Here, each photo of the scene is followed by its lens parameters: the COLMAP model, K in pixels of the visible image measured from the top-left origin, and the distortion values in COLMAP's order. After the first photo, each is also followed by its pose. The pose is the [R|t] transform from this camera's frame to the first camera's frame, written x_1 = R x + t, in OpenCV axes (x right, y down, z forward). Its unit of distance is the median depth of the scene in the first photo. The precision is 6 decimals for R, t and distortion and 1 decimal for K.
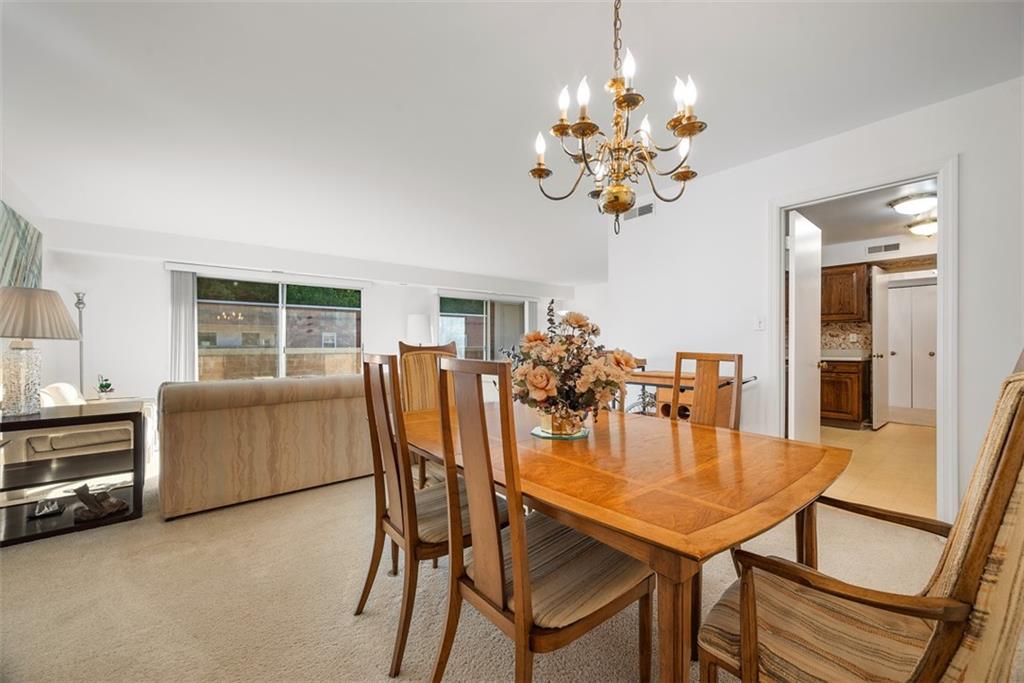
lens RADIAL K [[407.6, 0, 481.8], [0, 407.6, 345.0], [0, 0, 1]] dist [-0.001339, -0.000381]
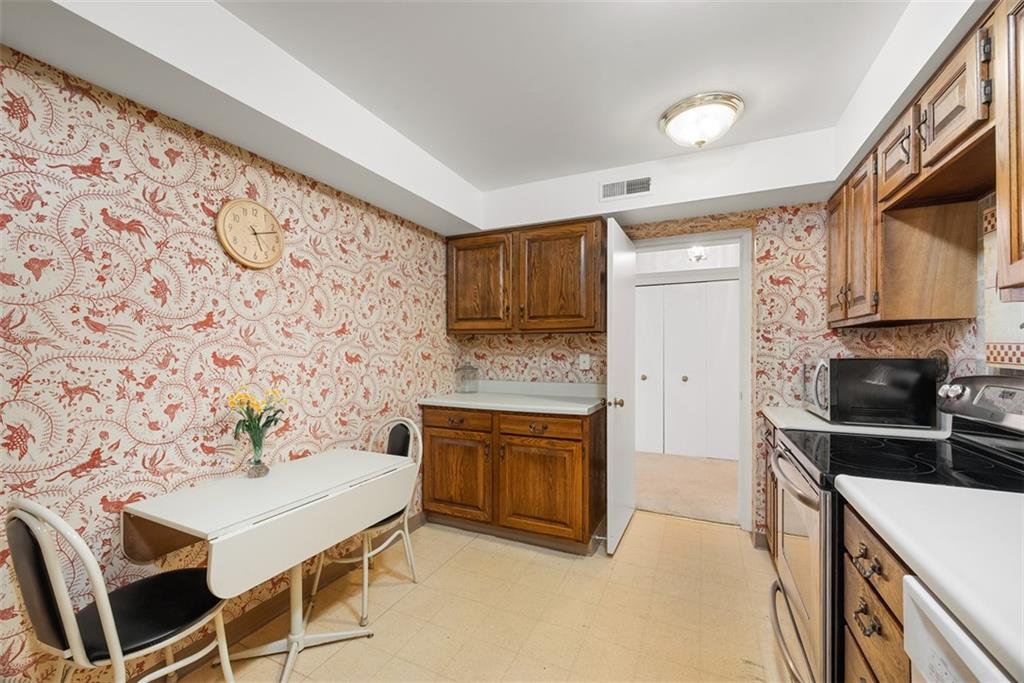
lens RADIAL K [[369.5, 0, 506.4], [0, 369.5, 345.1], [0, 0, 1]] dist [-0.001703, 0.000041]
pose [[0.912701, 0.009165, 0.408525, 0.659121], [-0.005828, 0.999939, -0.009412, -0.037449], [-0.408586, 0.006210, 0.912699, 0.635127]]
